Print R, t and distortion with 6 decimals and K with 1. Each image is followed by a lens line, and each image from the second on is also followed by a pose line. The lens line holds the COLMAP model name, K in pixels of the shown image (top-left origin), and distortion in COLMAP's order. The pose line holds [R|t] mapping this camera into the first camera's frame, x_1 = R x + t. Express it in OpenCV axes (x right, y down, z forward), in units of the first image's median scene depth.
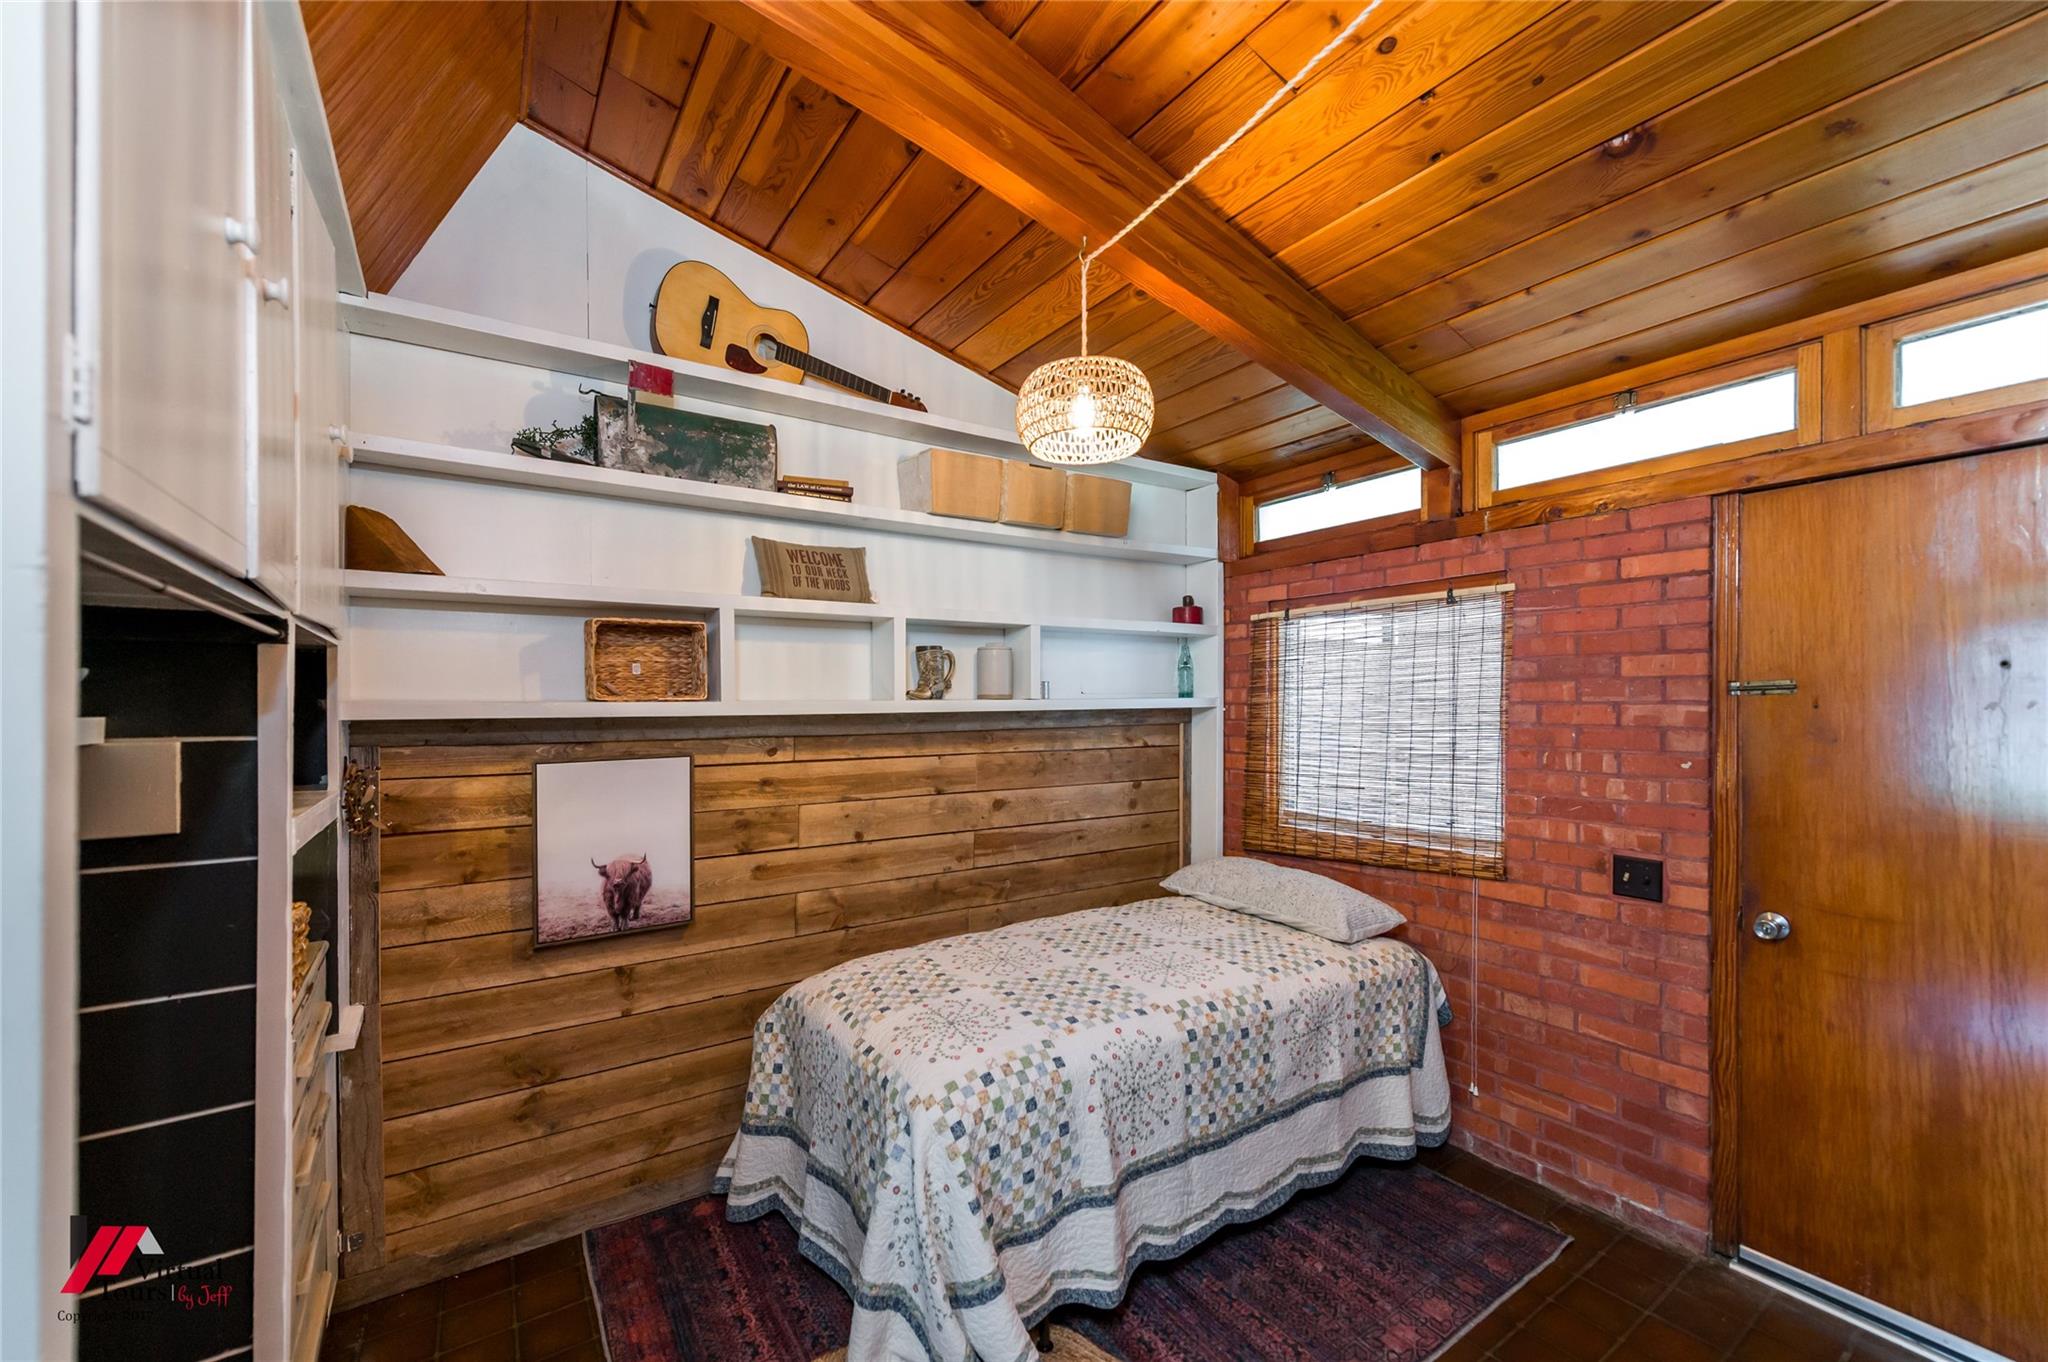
lens RADIAL K [[833.0, 0, 1018.3], [0, 833.0, 701.8], [0, 0, 1]] dist [0.010777, -0.004446]
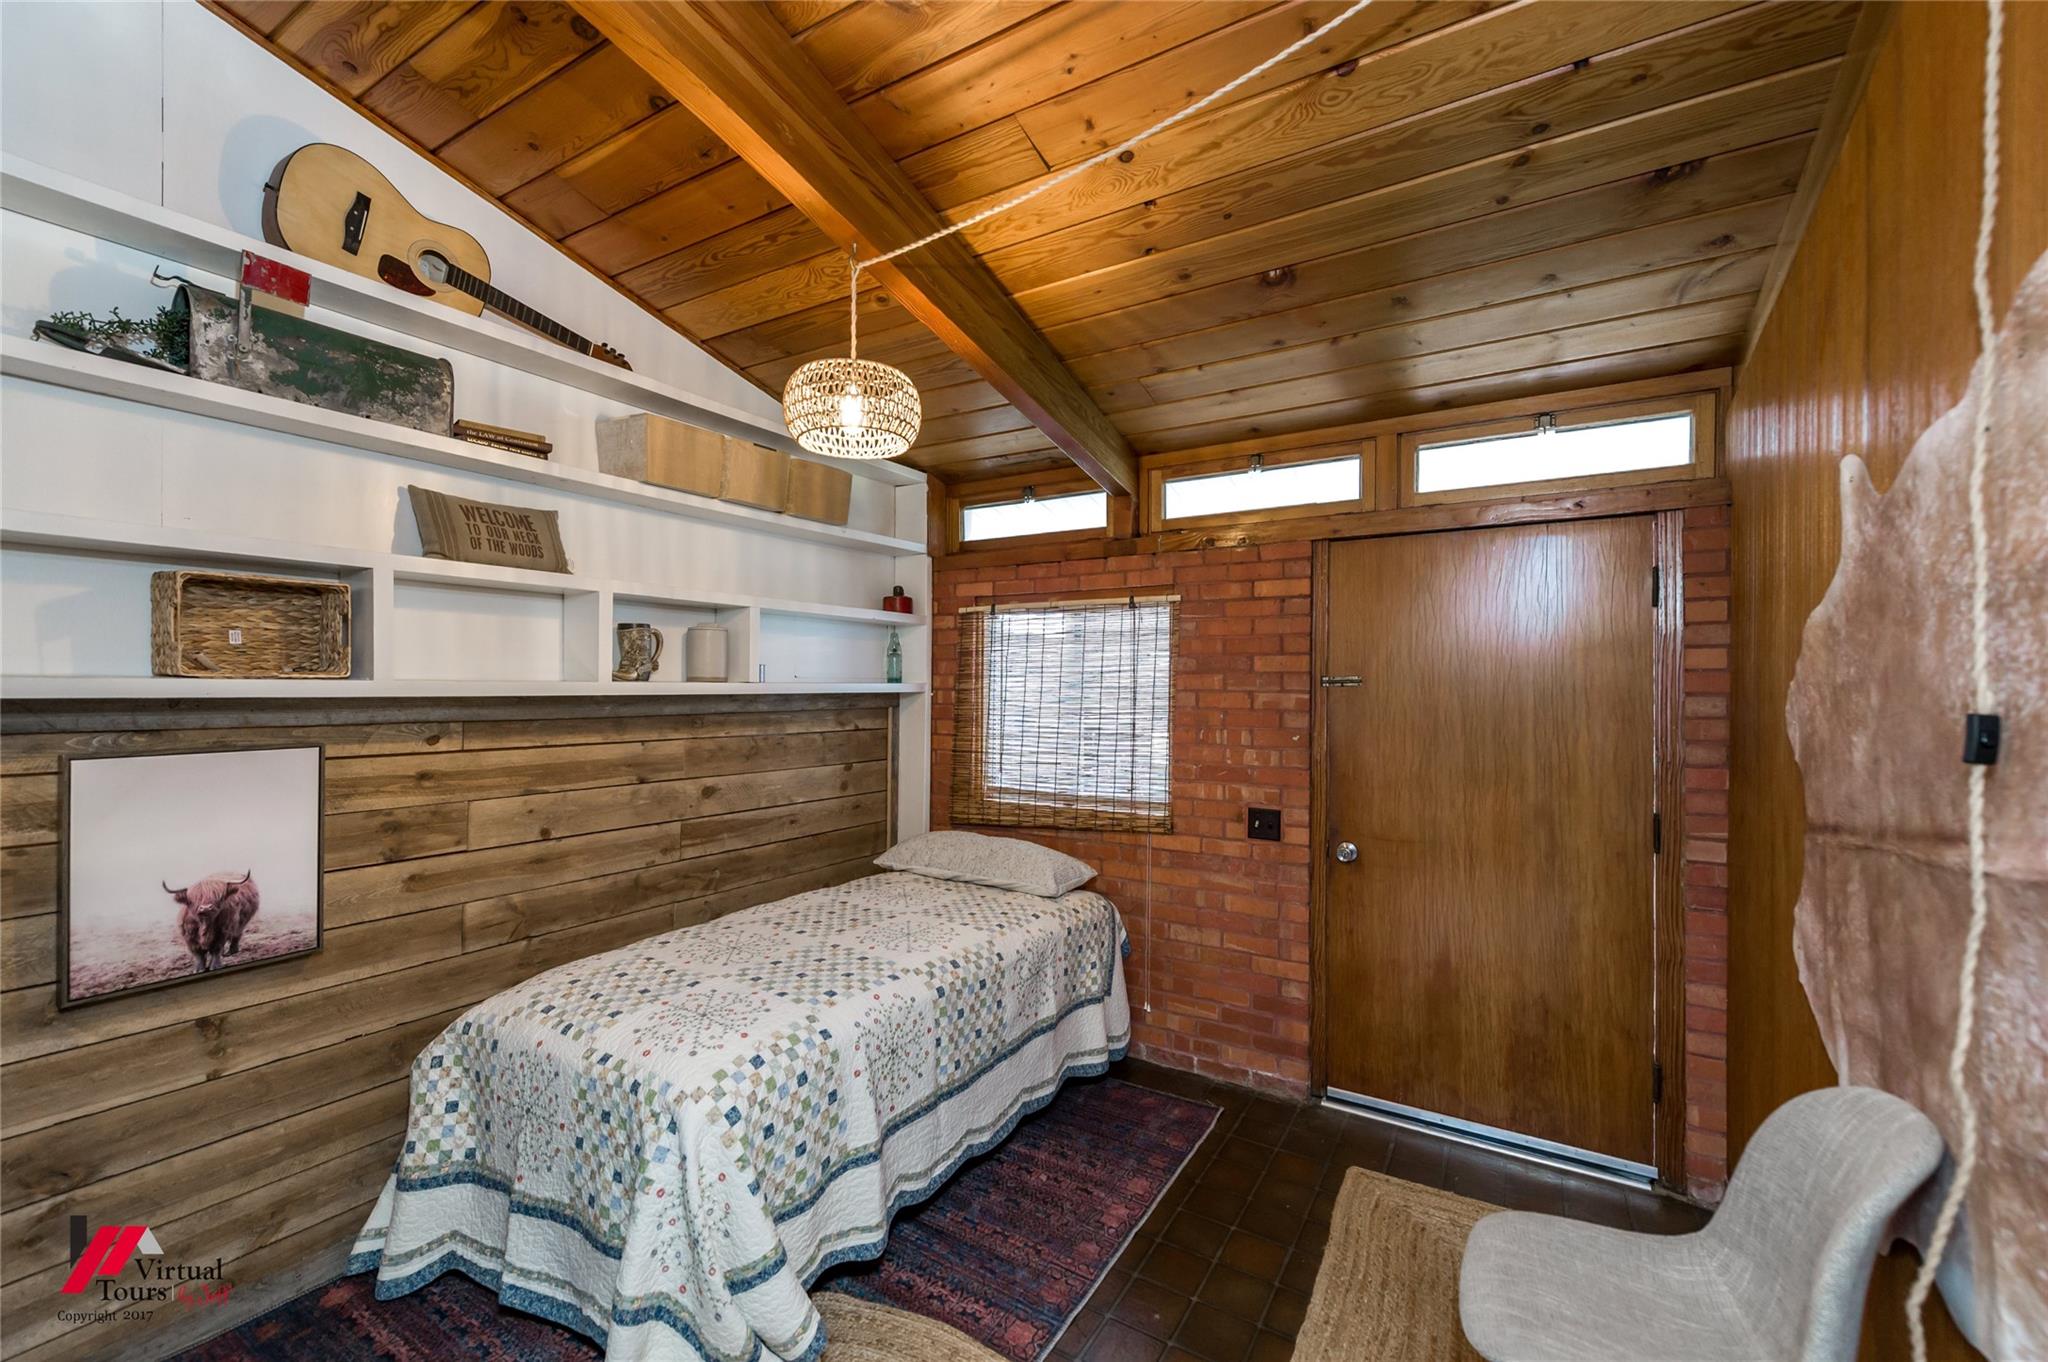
lens RADIAL K [[833.0, 0, 1021.4], [0, 833.0, 679.3], [0, 0, 1]] dist [0.010777, -0.004446]
pose [[0.911700, 0.015292, 0.410571, -0.115113], [-0.011625, 0.999867, -0.011428, 0.000945], [-0.410691, 0.005646, 0.911757, -0.032330]]
